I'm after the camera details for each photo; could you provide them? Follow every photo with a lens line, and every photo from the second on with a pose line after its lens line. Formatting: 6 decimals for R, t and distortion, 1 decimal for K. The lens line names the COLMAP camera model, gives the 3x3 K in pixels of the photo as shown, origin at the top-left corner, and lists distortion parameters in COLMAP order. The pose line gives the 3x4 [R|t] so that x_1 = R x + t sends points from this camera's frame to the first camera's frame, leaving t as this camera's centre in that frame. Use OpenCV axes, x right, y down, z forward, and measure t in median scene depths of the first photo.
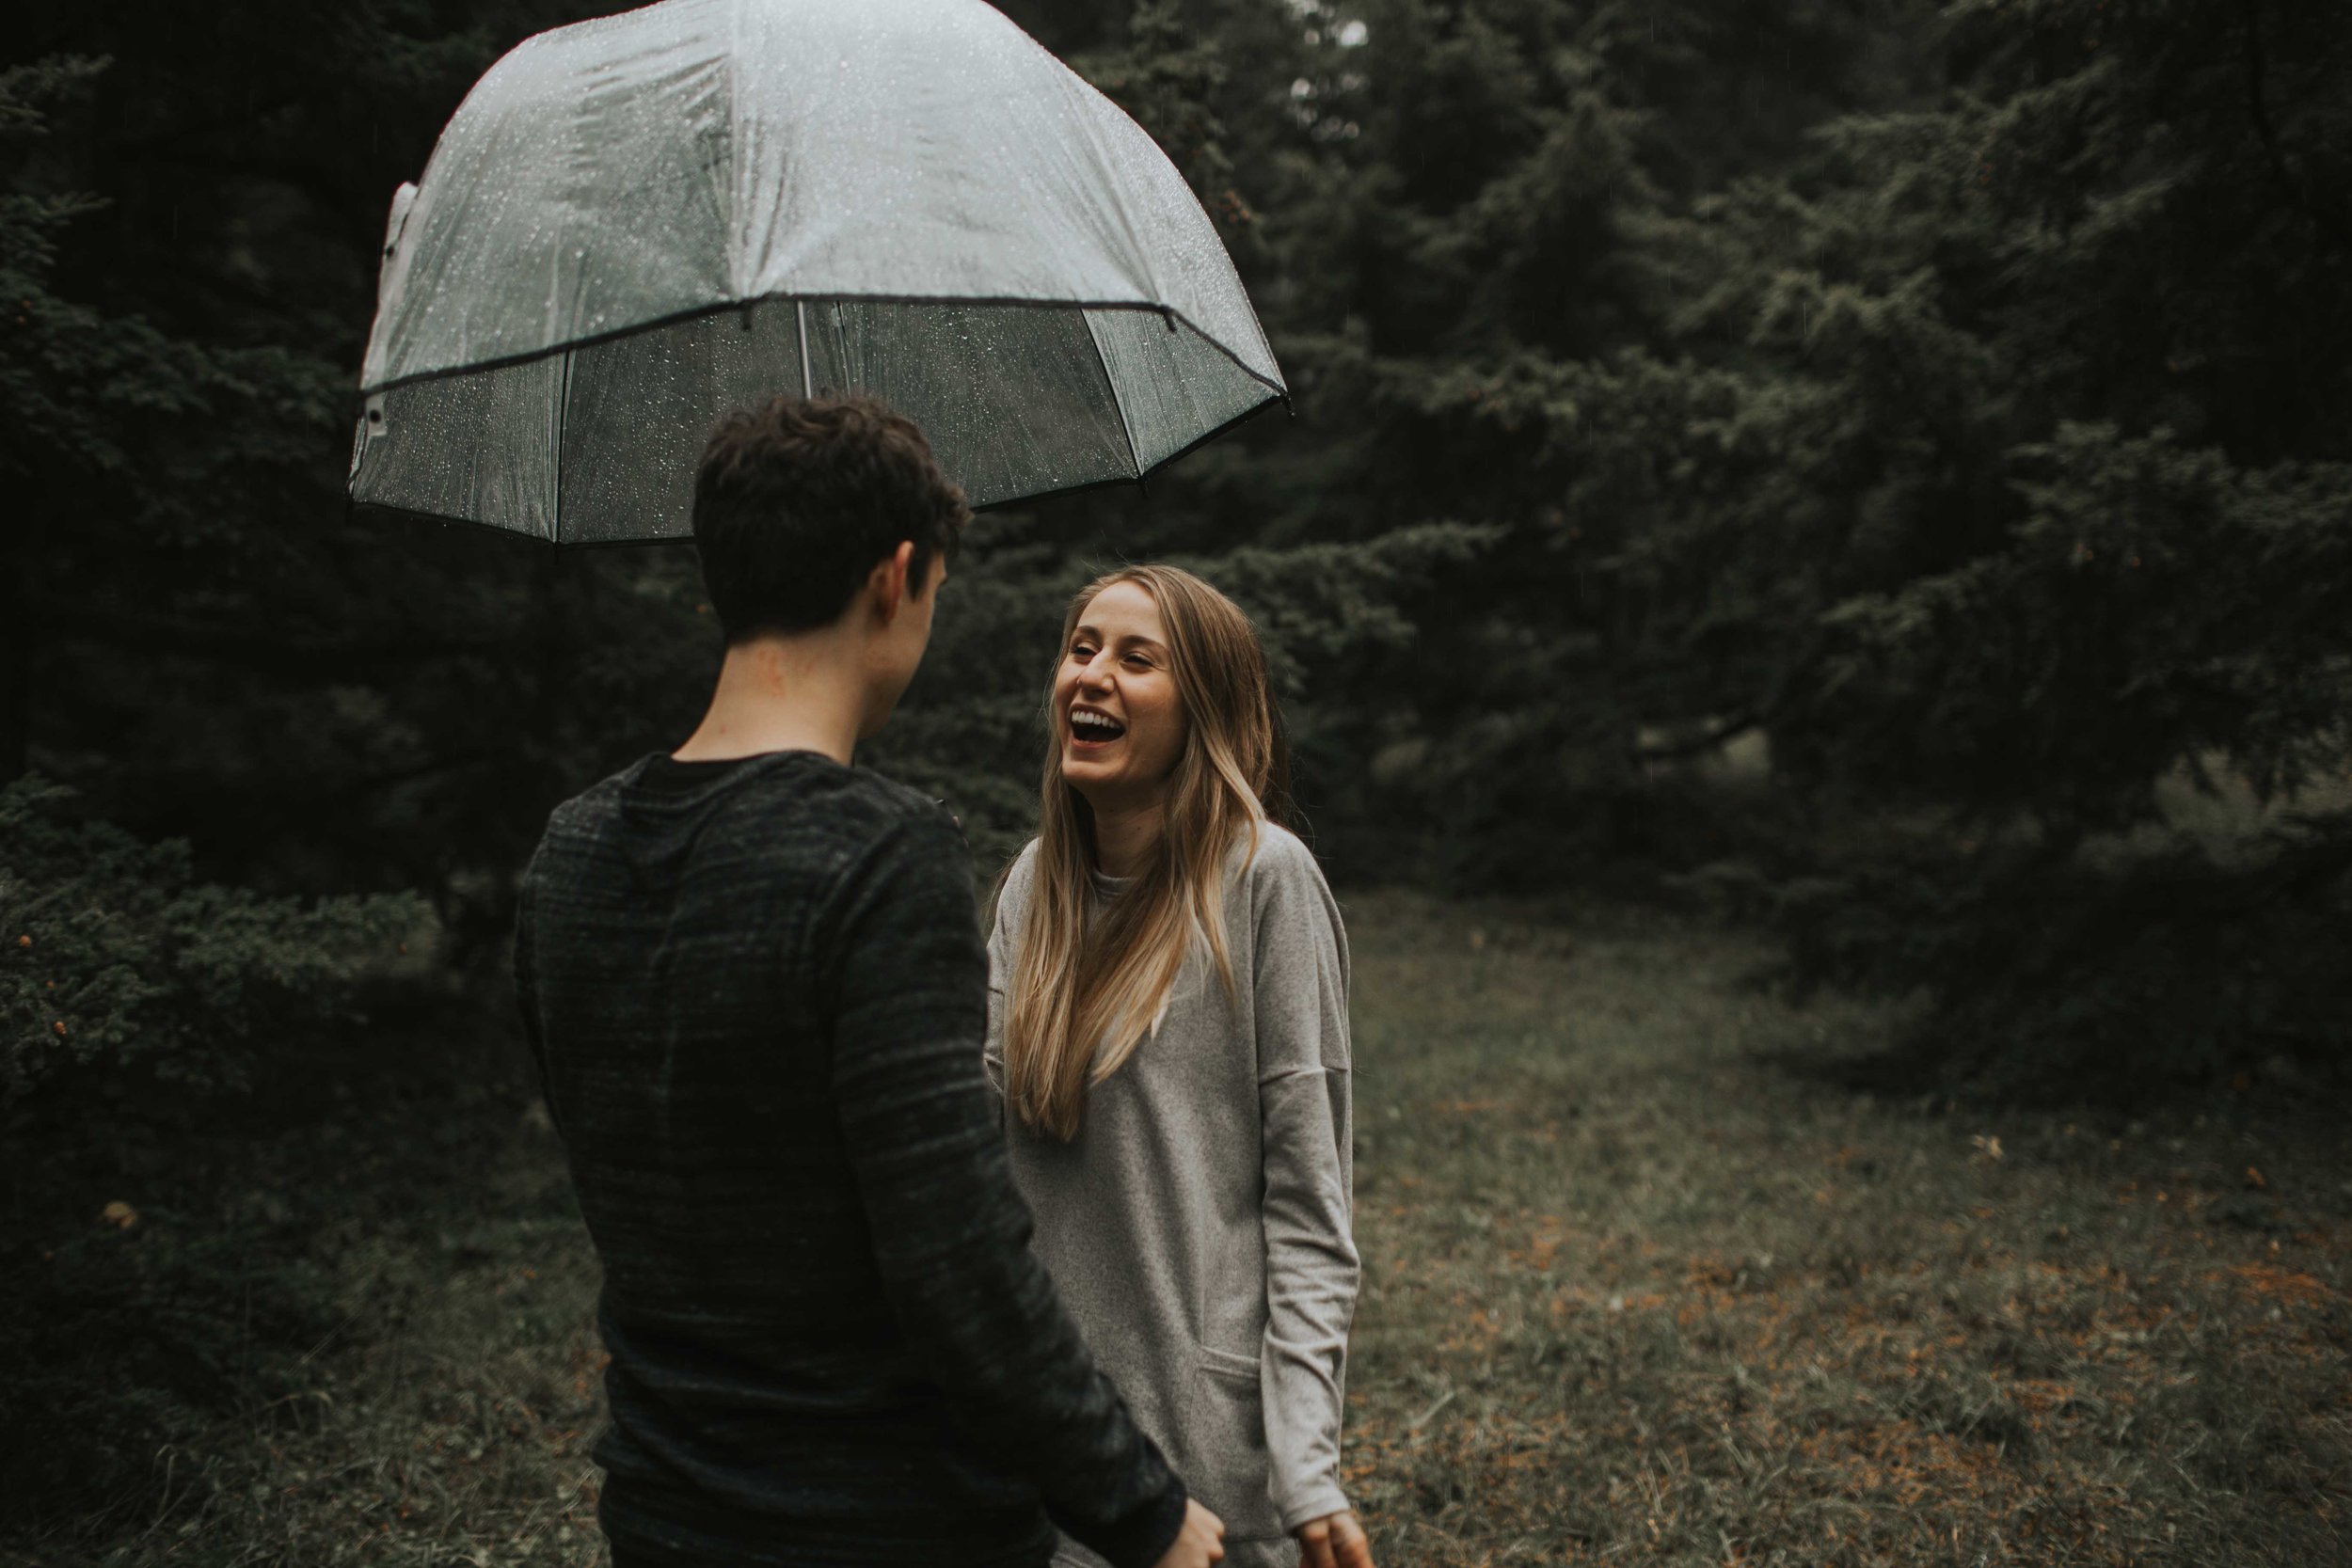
lens RADIAL K [[2367.2, 0, 1173.0], [0, 2367.2, 792.2], [0, 0, 1]] dist [-0.047536, 0.014172]
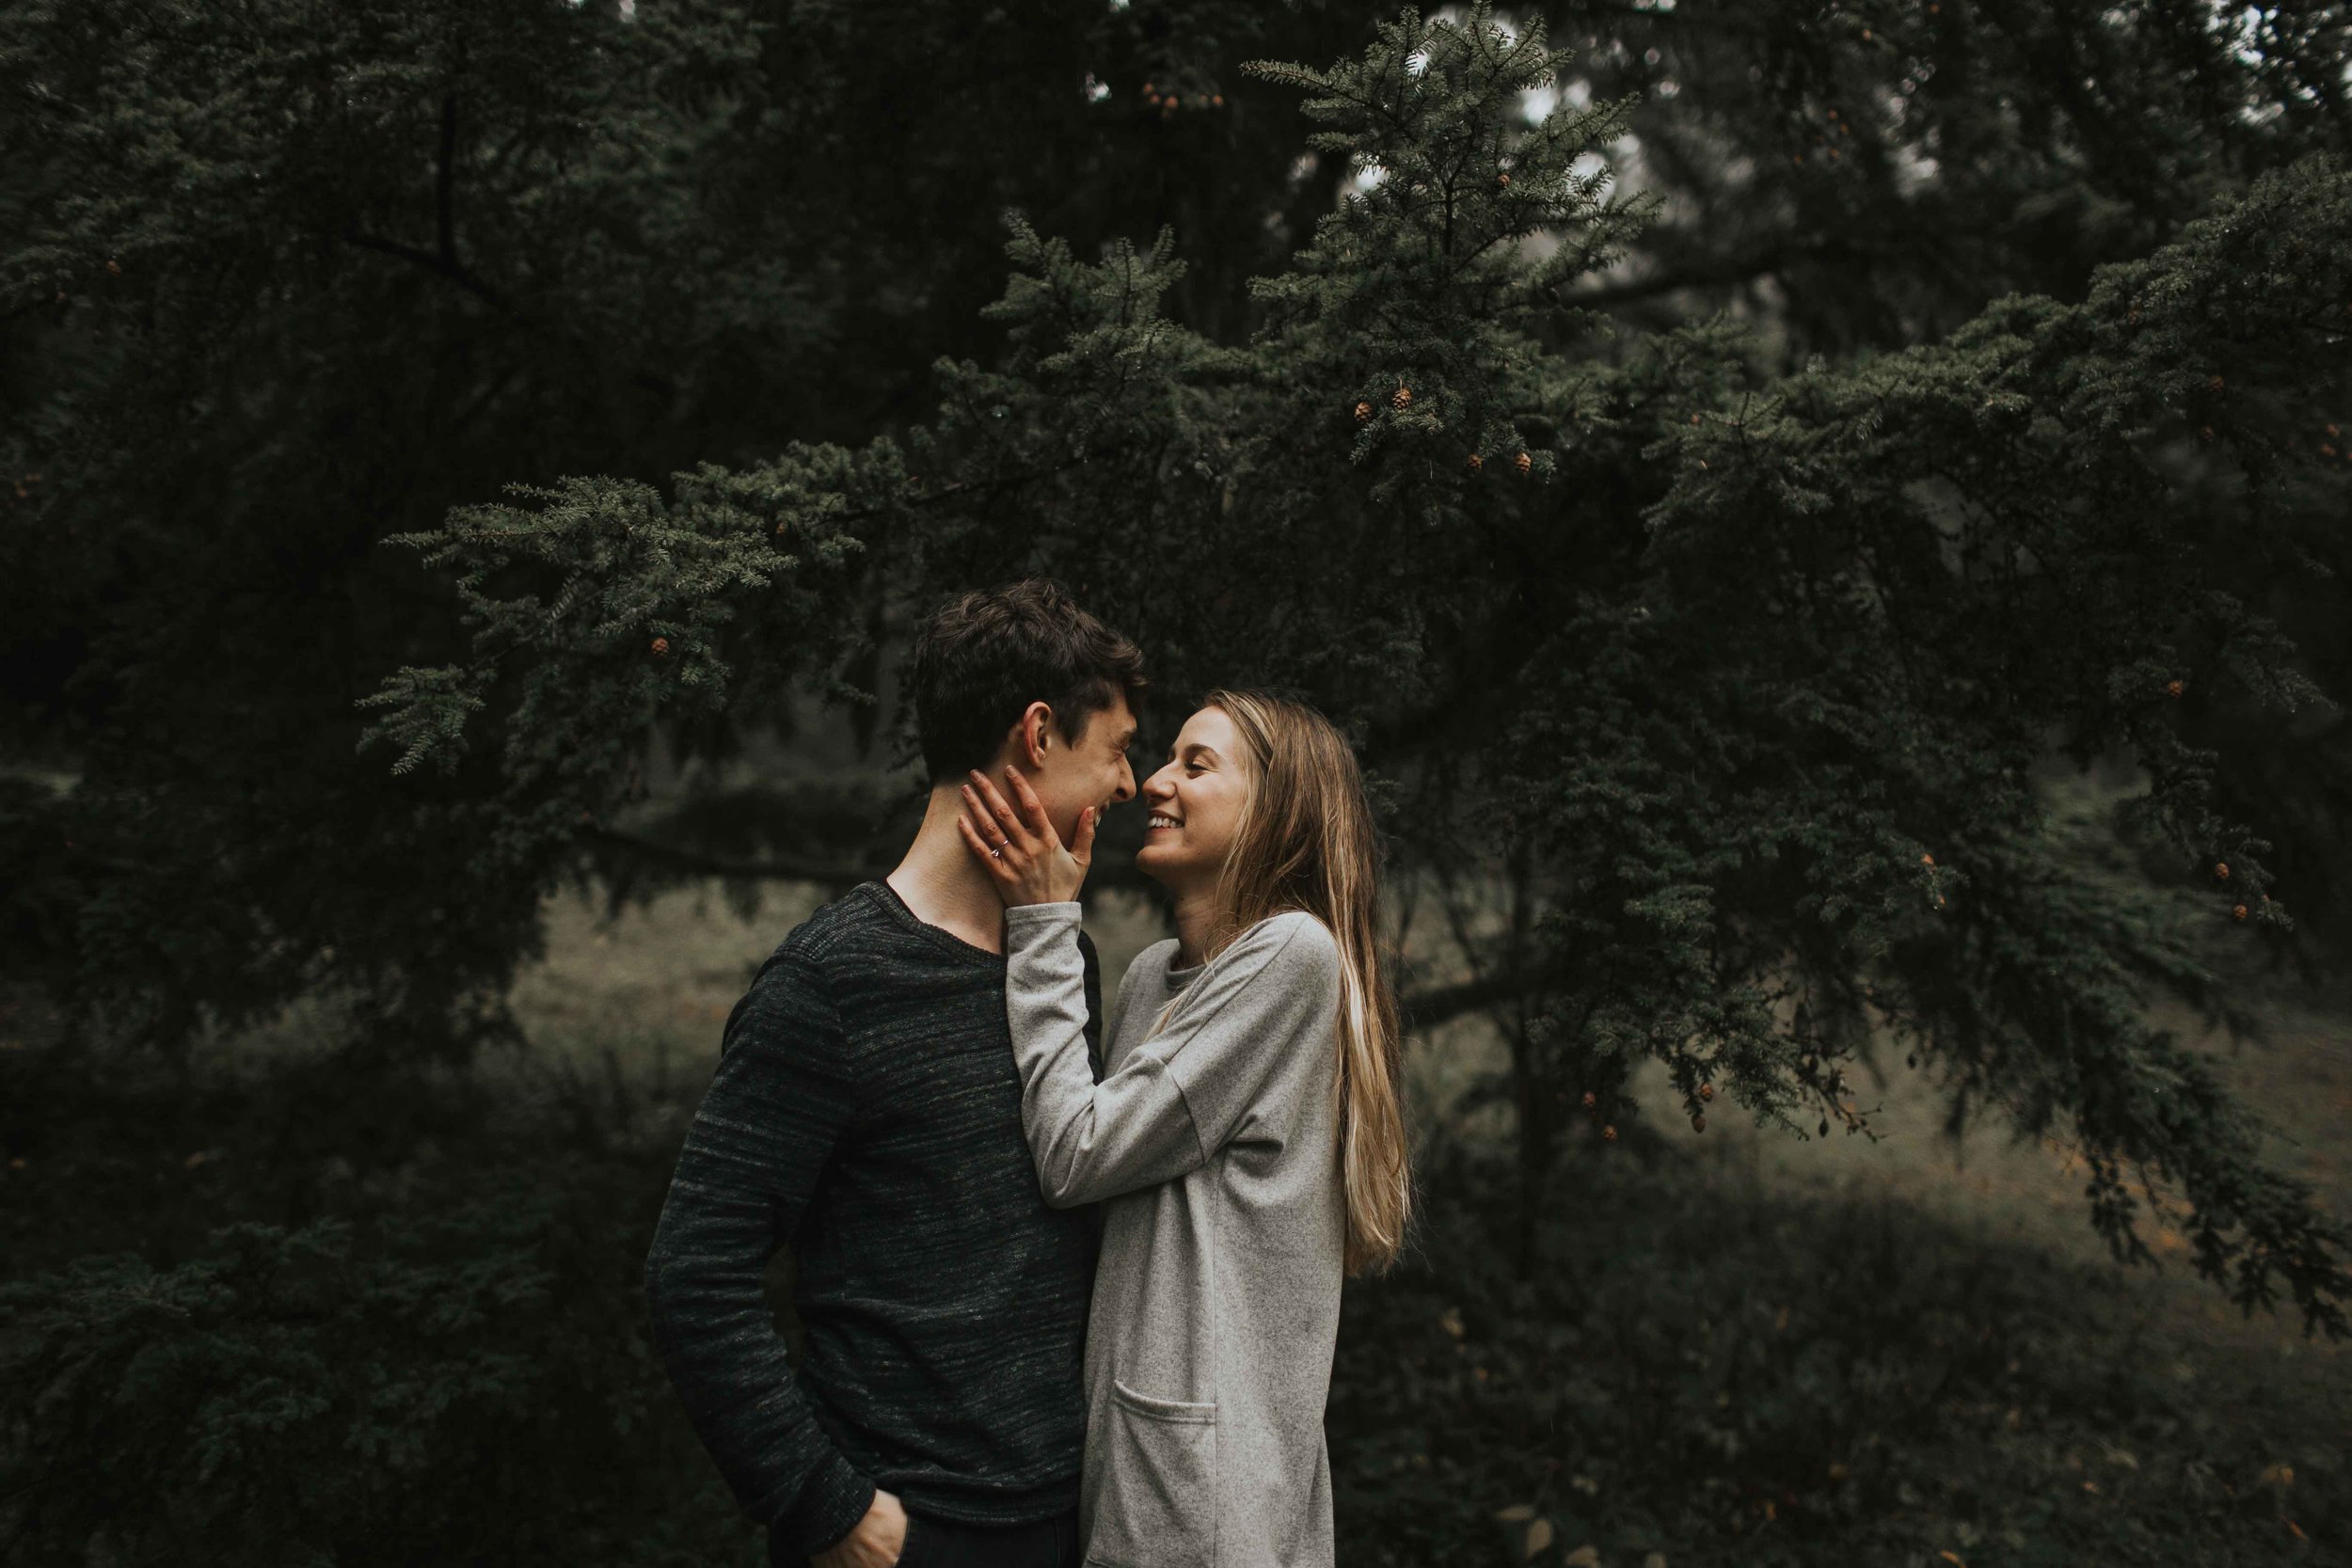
lens RADIAL K [[2276.4, 0, 1157.5], [0, 2276.4, 820.7], [0, 0, 1]] dist [-0.087232, 0.096151]
pose [[0.627839, 0.064005, 0.775707, 0.100031], [-0.034499, 0.997922, -0.054418, -0.021551], [-0.777579, 0.007404, 0.628742, 0.692483]]
